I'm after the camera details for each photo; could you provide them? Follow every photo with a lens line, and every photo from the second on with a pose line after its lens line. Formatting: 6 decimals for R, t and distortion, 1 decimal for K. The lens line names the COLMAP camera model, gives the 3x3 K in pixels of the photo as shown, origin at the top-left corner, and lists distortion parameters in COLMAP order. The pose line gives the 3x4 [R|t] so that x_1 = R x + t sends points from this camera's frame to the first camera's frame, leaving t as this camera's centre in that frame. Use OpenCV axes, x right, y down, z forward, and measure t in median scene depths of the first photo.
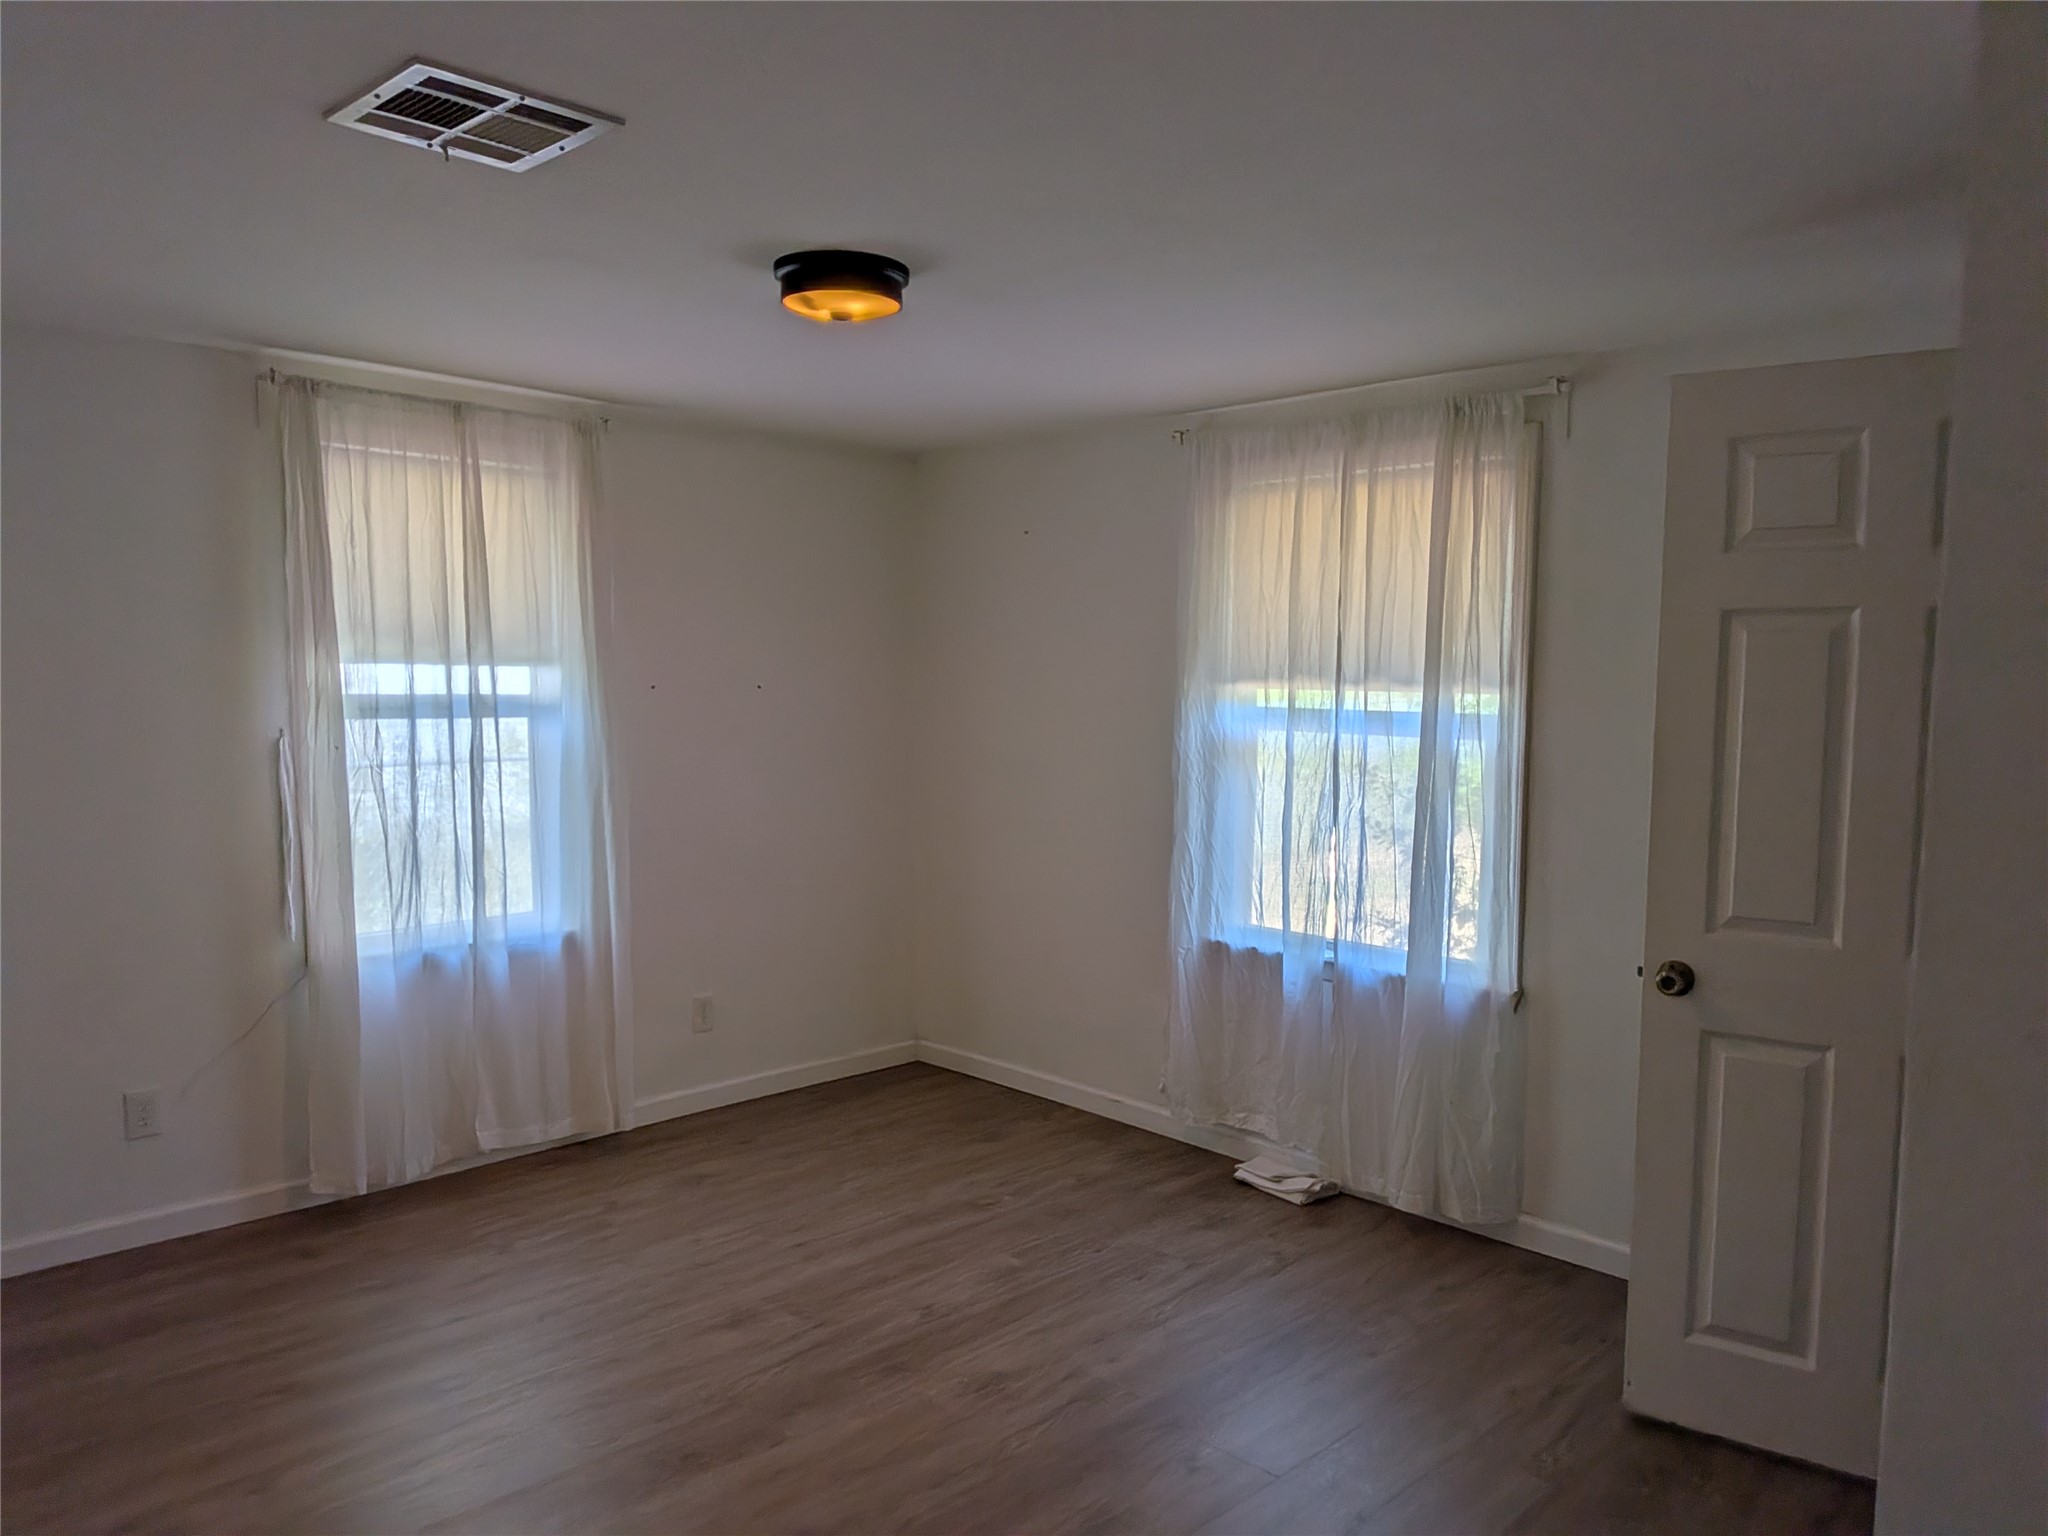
lens RADIAL K [[1469.8, 0, 1024.6], [0, 1469.8, 778.2], [0, 0, 1]] dist [0.055328, -0.084844]
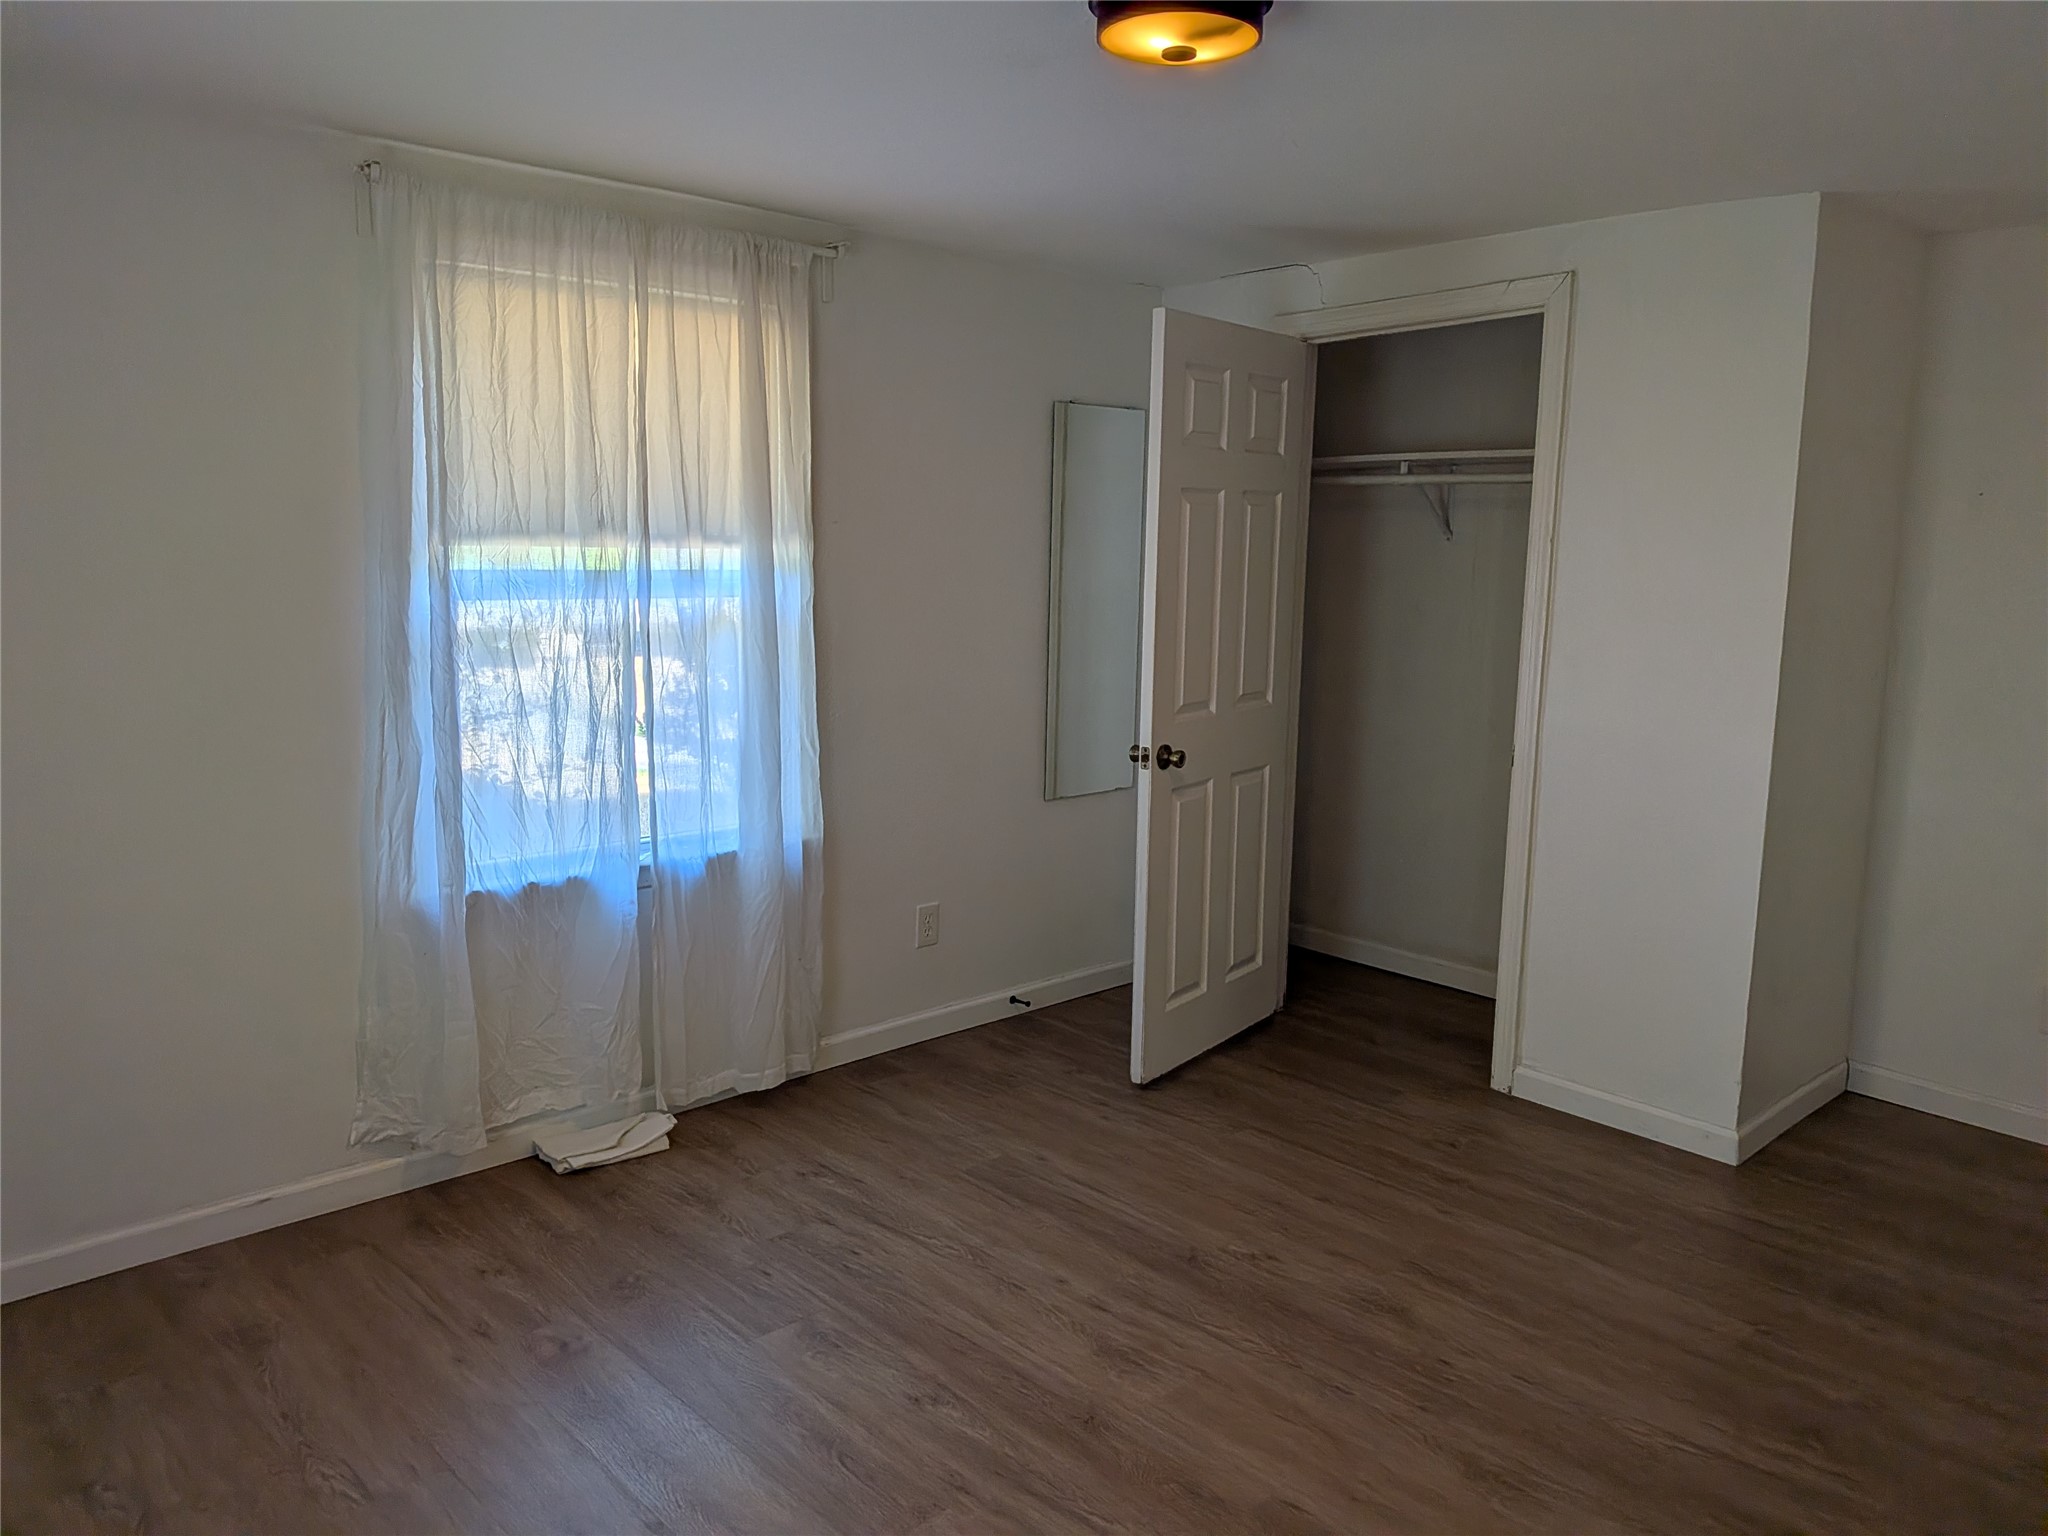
lens RADIAL K [[1469.8, 0, 1023.9], [0, 1469.8, 704.7], [0, 0, 1]] dist [0.055328, -0.084844]
pose [[0.025603, -0.135897, 0.990392, -0.648164], [0.056014, 0.989355, 0.134306, -0.073608], [-0.998102, 0.052037, 0.032943, 0.775003]]
